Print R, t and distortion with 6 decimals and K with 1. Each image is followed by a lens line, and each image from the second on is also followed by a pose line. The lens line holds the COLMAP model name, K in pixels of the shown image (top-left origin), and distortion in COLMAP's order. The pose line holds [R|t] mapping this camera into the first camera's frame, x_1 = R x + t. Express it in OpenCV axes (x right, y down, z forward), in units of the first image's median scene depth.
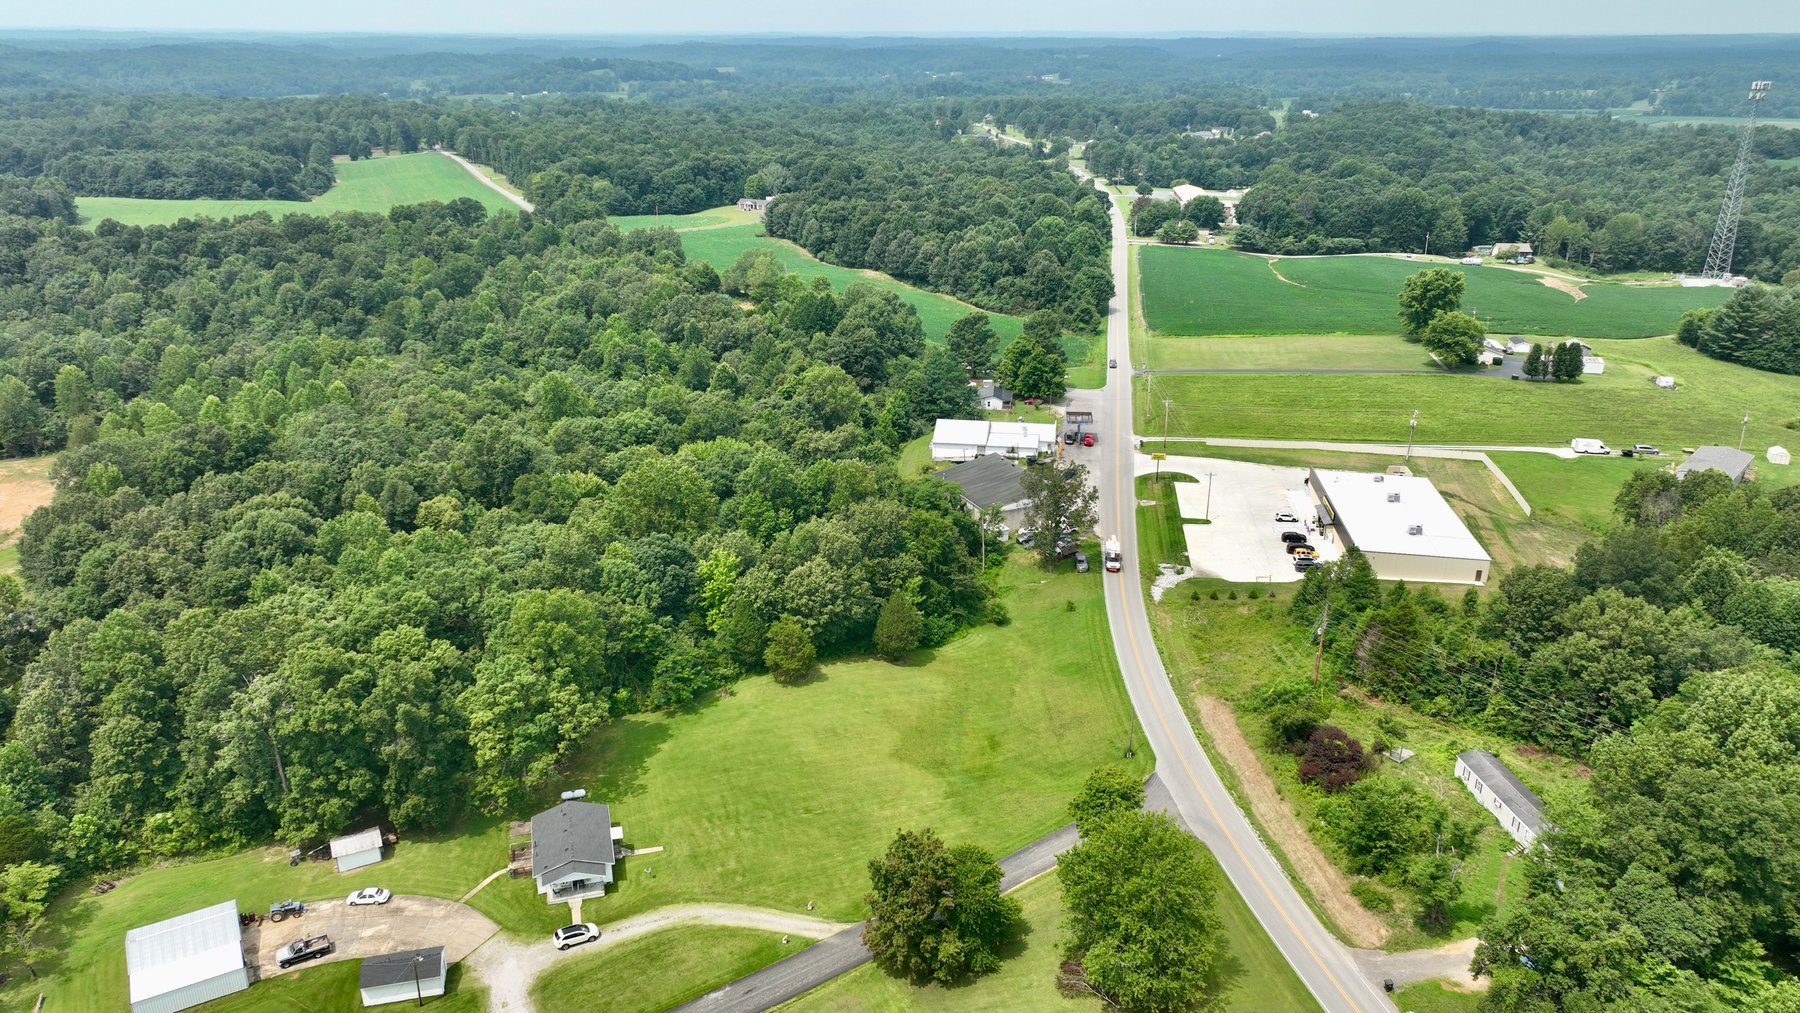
lens RADIAL K [[1260.9, 0, 906.5], [0, 1260.9, 504.8], [0, 0, 1]] dist [0.002374, 0.010744]
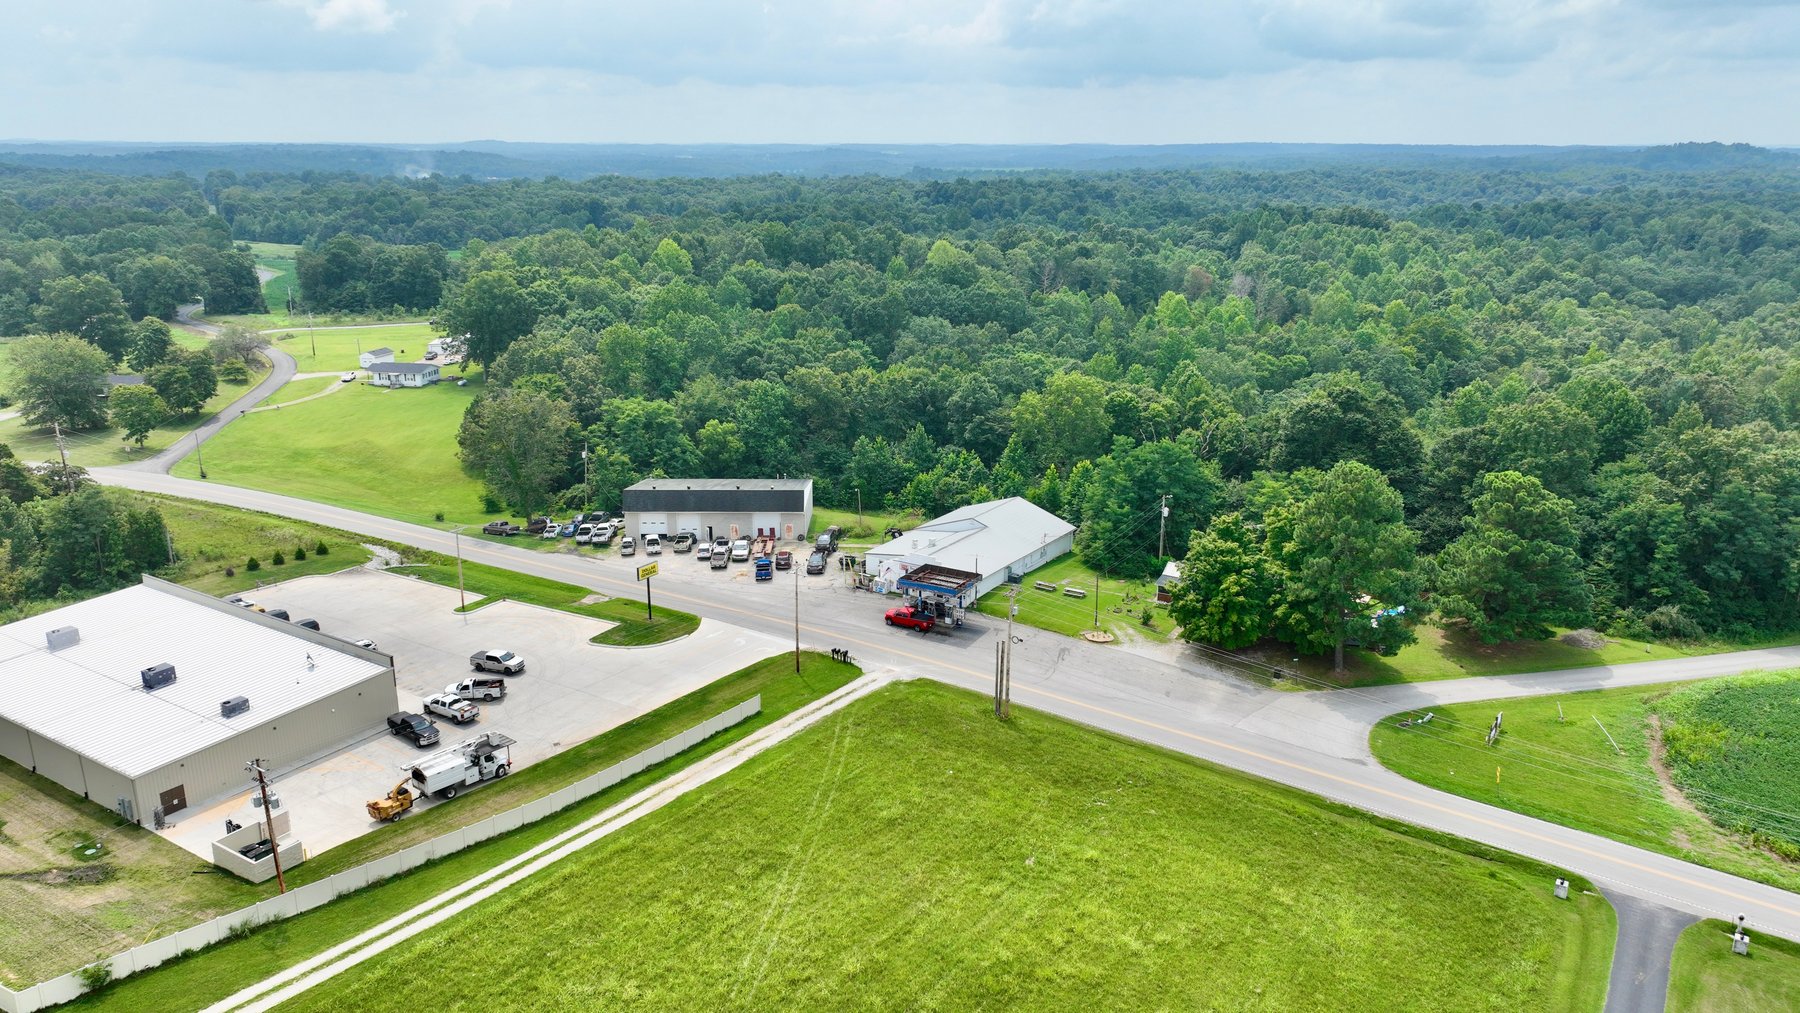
lens RADIAL K [[1260.9, 0, 906.5], [0, 1260.9, 504.8], [0, 0, 1]] dist [0.002374, 0.010744]
pose [[-0.426774, 0.247543, -0.869820, 0.436234], [-0.324840, 0.855661, 0.402895, -0.222645], [0.844004, 0.454497, -0.284762, 0.887672]]
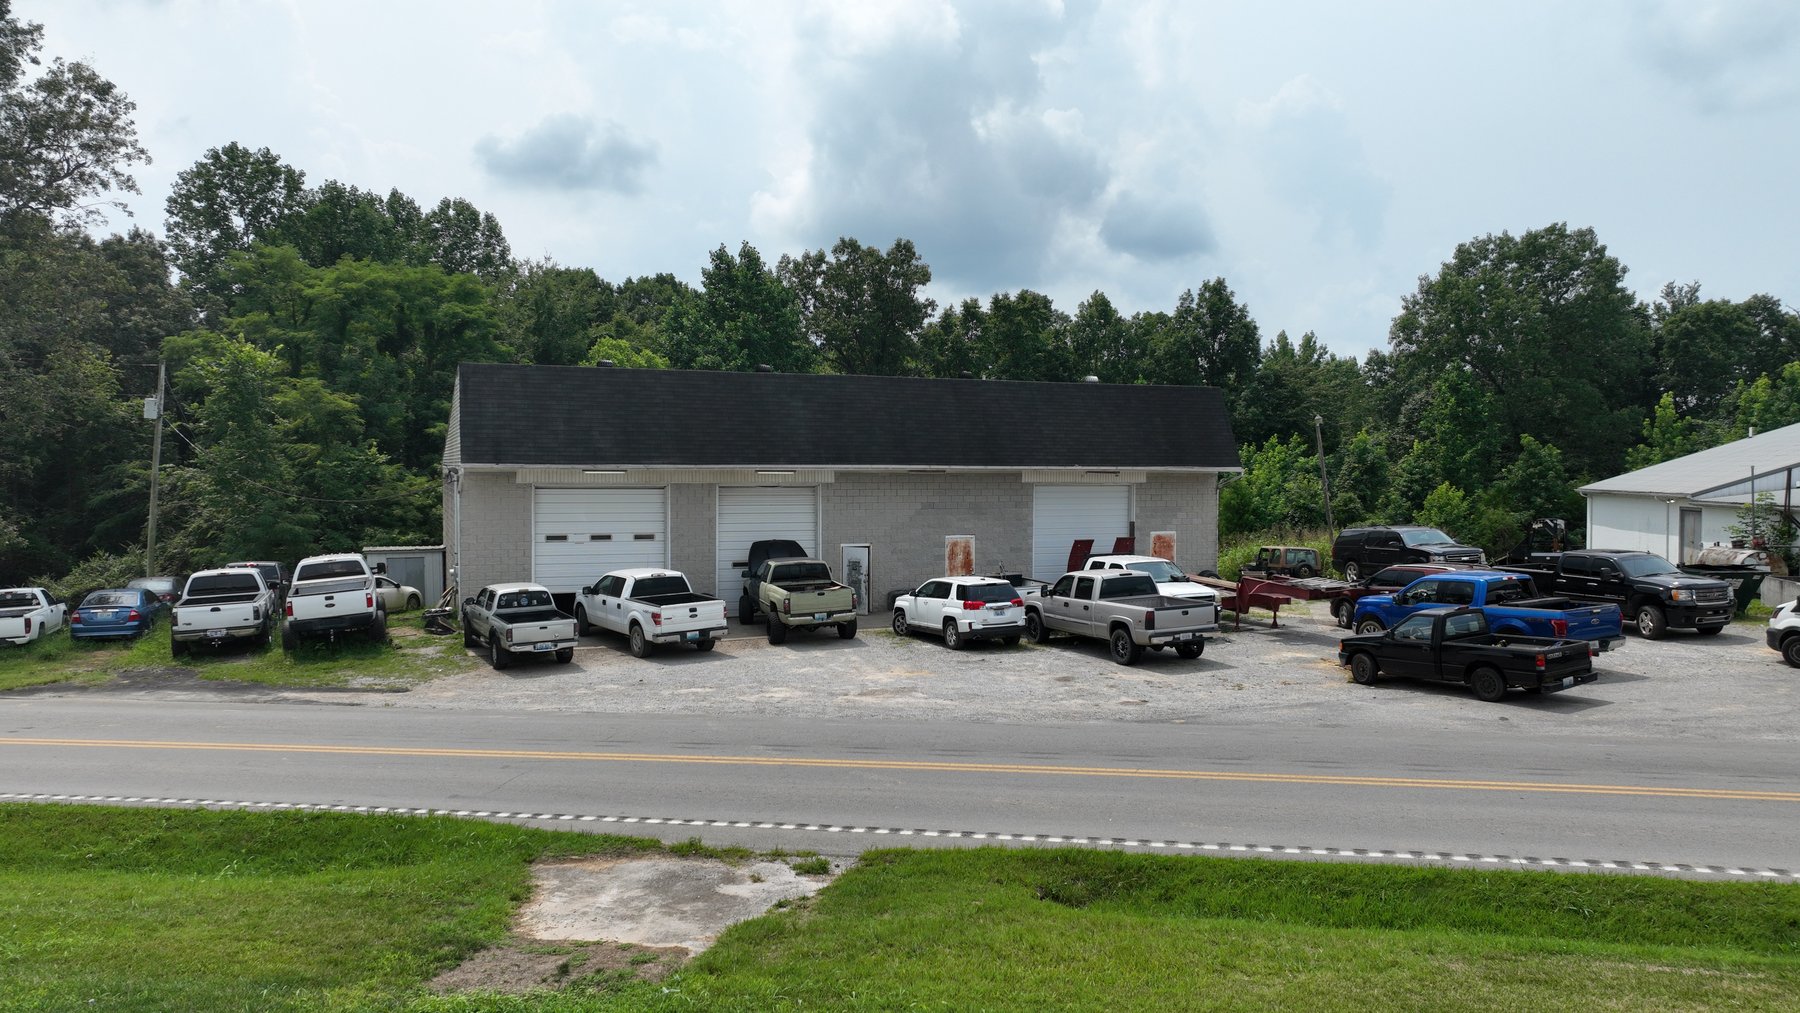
lens RADIAL K [[1286.5, 0, 904.8], [0, 1286.5, 461.6], [0, 0, 1]] dist [0.004849, 0.004454]
pose [[-0.055760, -0.007467, -0.998416, 0.170484], [-0.357416, 0.933855, 0.012977, -0.014628], [0.932279, 0.357574, -0.054740, 0.704860]]
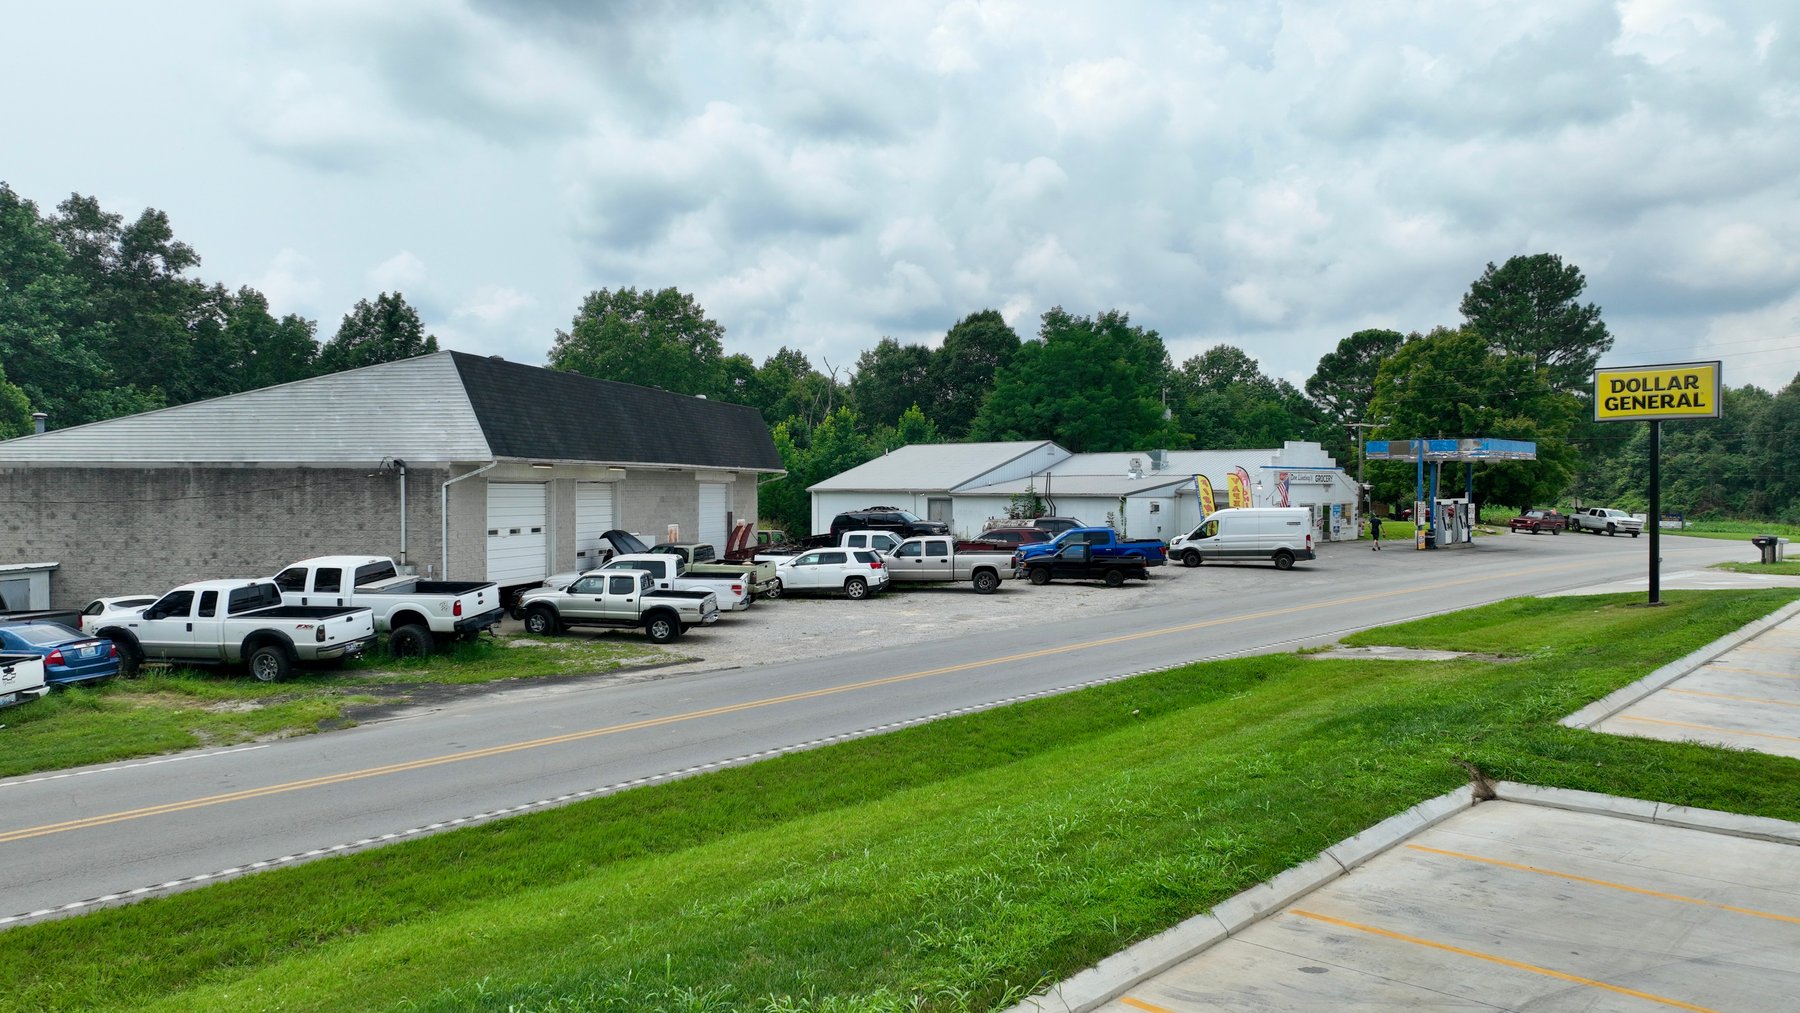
lens RADIAL K [[1260.9, 0, 906.5], [0, 1260.9, 504.8], [0, 0, 1]] dist [0.002374, 0.010744]
pose [[0.790172, 0.009331, -0.612814, 0.158612], [-0.219973, 0.937580, -0.269361, 0.017393], [0.572049, 0.347644, 0.742902, 0.626037]]
